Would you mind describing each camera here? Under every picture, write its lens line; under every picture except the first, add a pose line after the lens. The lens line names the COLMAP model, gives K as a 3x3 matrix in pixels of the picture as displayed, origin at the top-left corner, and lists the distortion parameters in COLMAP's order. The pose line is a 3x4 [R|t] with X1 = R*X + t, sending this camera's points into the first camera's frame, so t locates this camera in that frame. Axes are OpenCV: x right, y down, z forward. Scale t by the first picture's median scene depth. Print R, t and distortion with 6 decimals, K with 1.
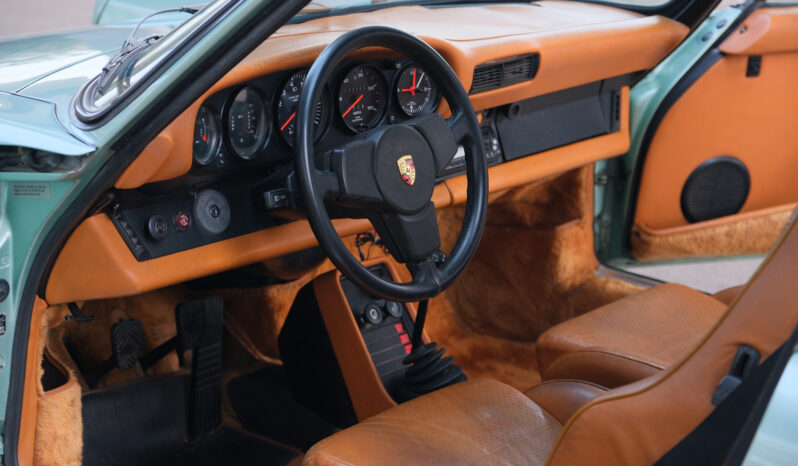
lens RADIAL K [[1905.9, 0, 399.0], [0, 1905.9, 233.0], [0, 0, 1]] dist [-0.003252, 0.038839]
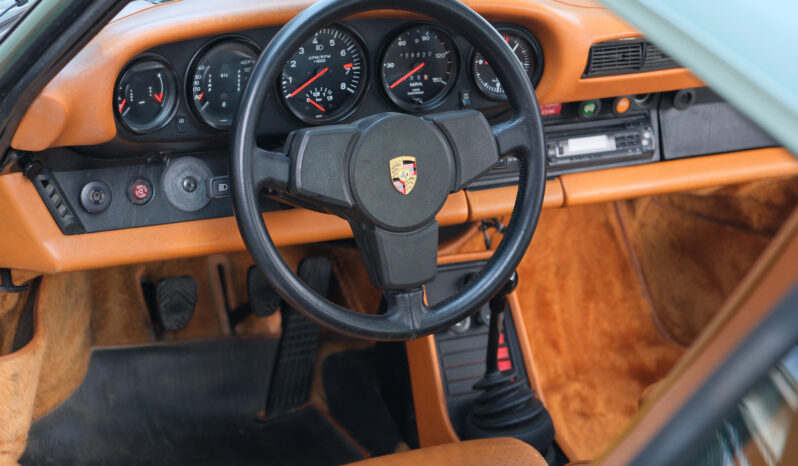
lens RADIAL K [[1703.3, 0, 399.0], [0, 1703.3, 233.0], [0, 0, 1]] dist [-0.003411, -0.138998]
pose [[0.922757, 0.174625, -0.343549, 0.226182], [-0.142295, 0.982840, 0.117376, -0.083712], [0.358150, -0.059424, 0.931771, 0.322051]]
